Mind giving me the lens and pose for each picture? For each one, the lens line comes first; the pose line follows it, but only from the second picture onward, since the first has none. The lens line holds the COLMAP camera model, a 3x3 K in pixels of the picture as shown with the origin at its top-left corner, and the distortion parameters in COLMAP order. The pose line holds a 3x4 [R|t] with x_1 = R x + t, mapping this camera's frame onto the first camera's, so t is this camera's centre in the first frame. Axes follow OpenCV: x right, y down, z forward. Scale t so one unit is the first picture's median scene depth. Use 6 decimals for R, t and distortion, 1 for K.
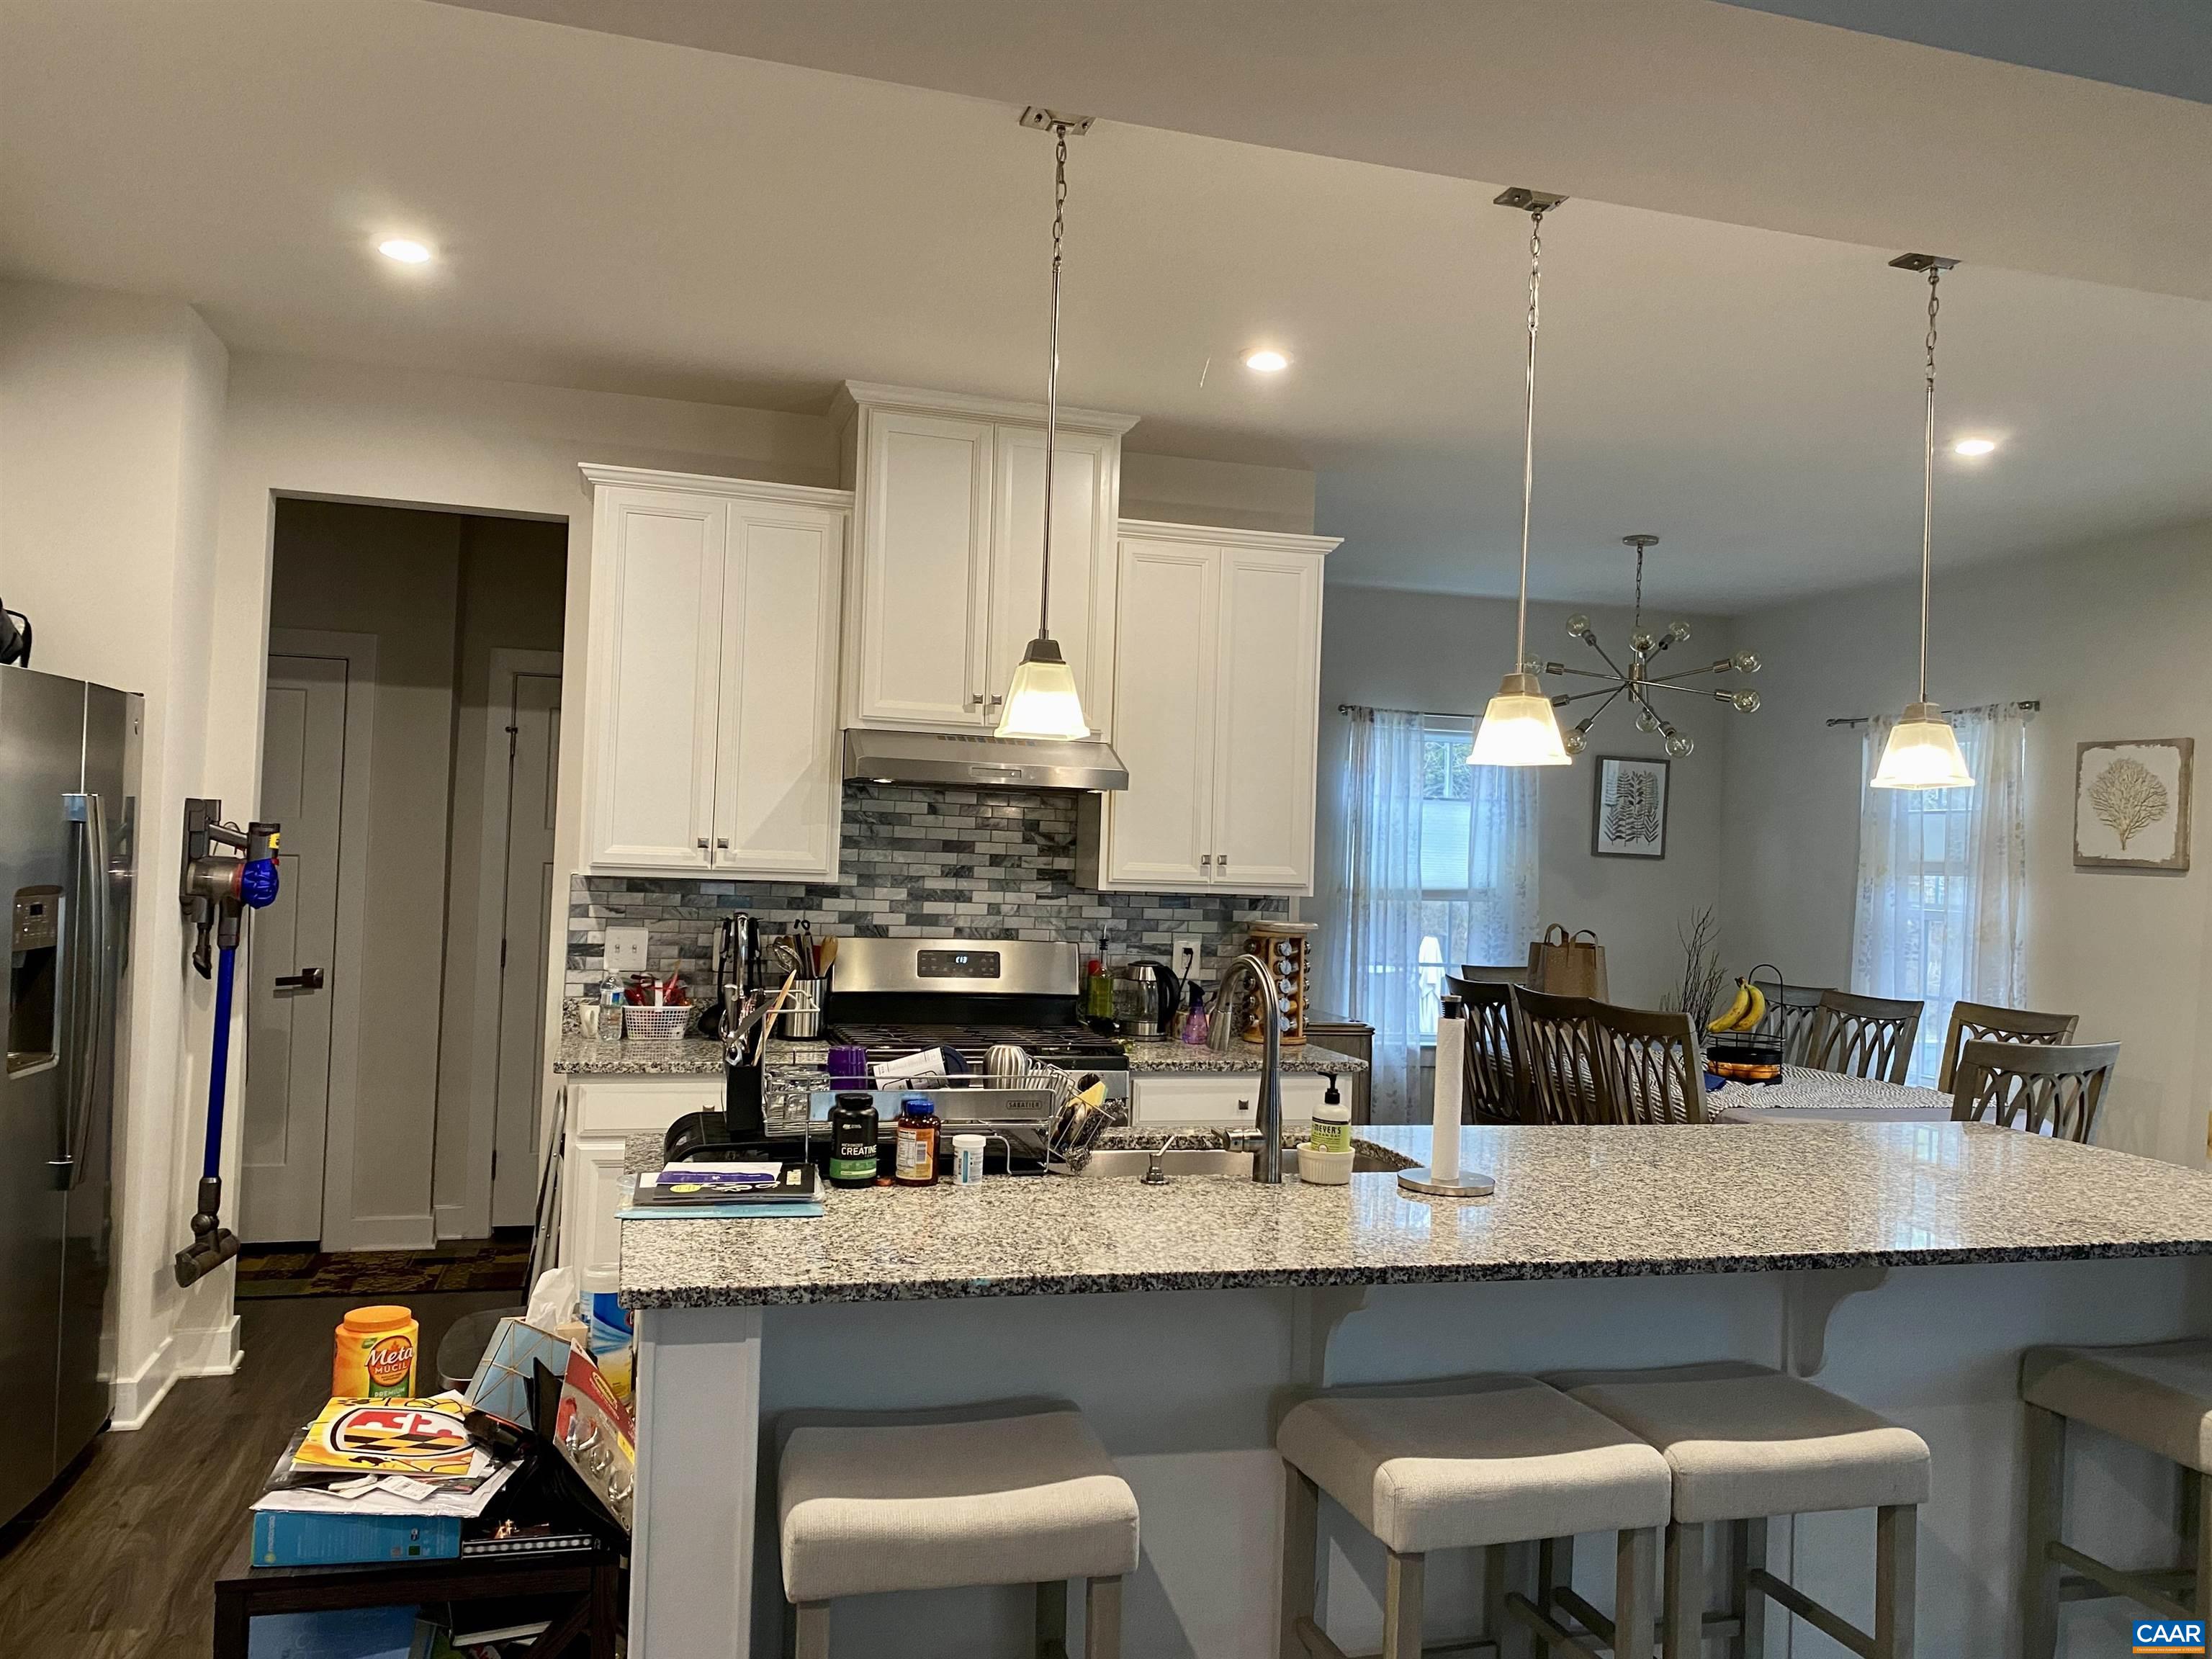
lens RADIAL K [[1719.1, 0, 1252.0], [0, 1719.1, 735.2], [0, 0, 1]] dist [0.060040, -0.097908]
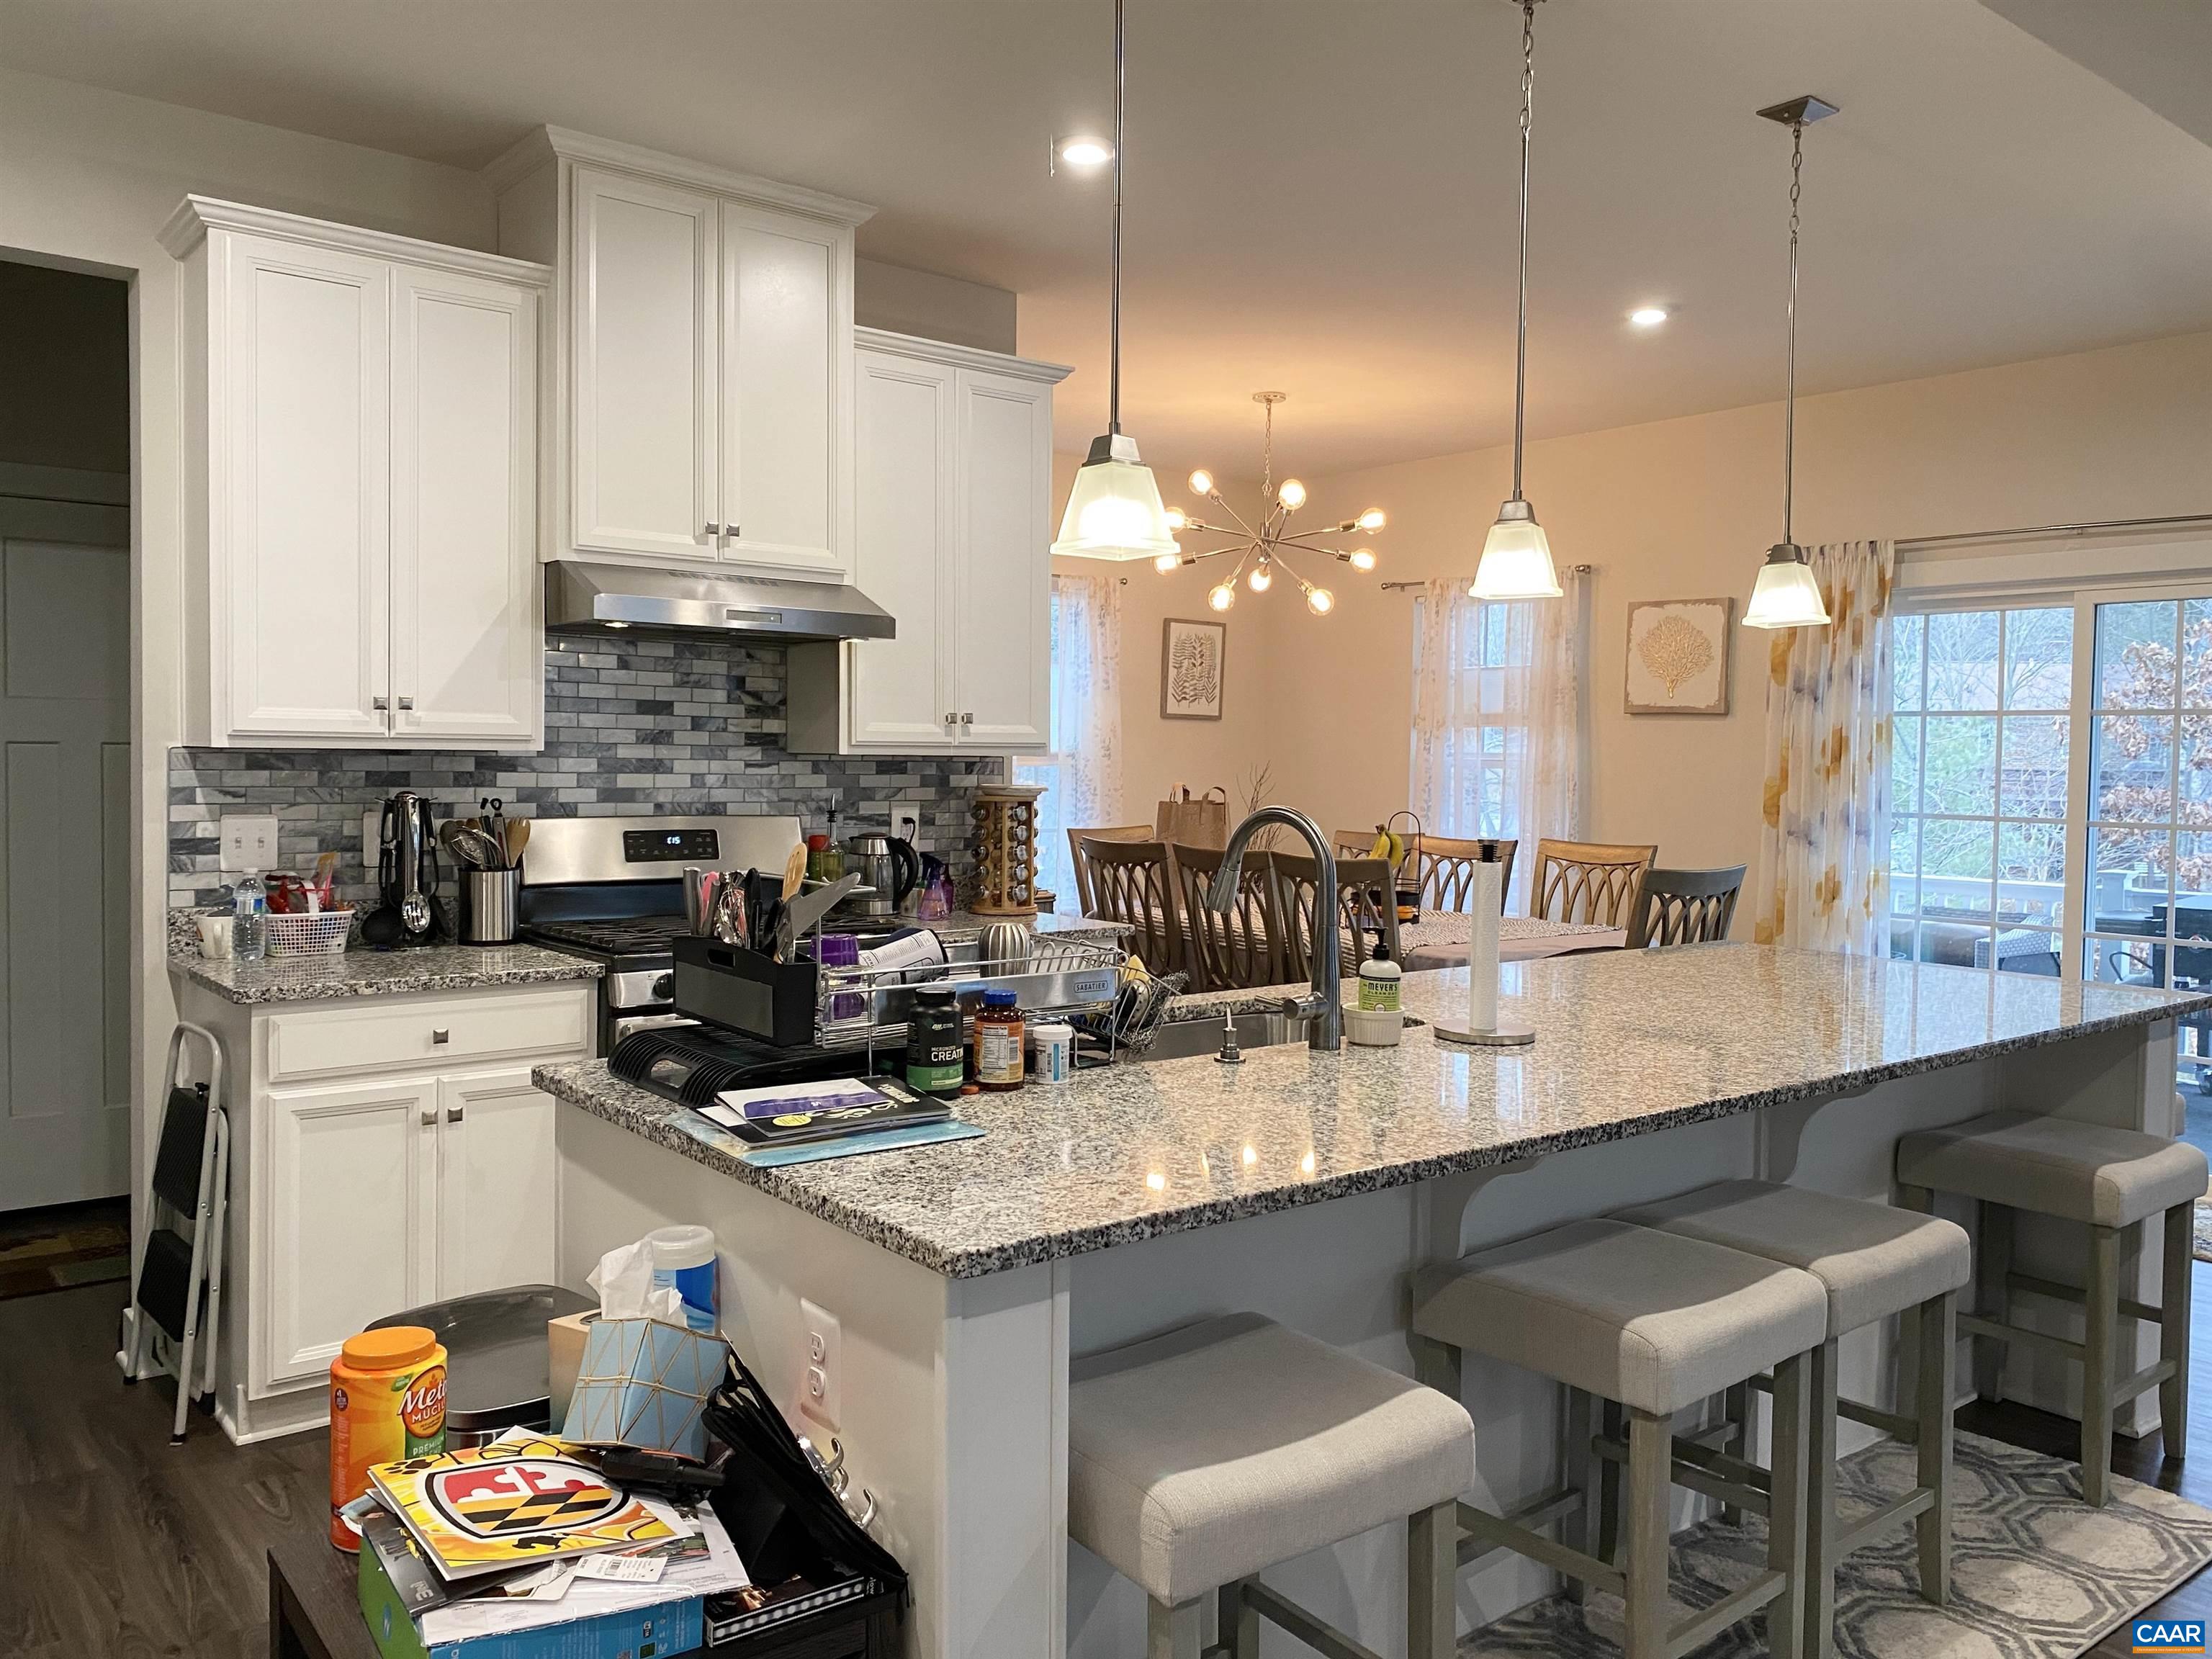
lens RADIAL K [[1678.8, 0, 1118.6], [0, 1678.8, 740.8], [0, 0, 1]] dist [0.002354, -0.008639]
pose [[0.925653, -0.022653, 0.377695, -0.284377], [-0.003379, 0.997671, 0.068120, 0.025157], [-0.378359, -0.064332, 0.923421, 0.160420]]
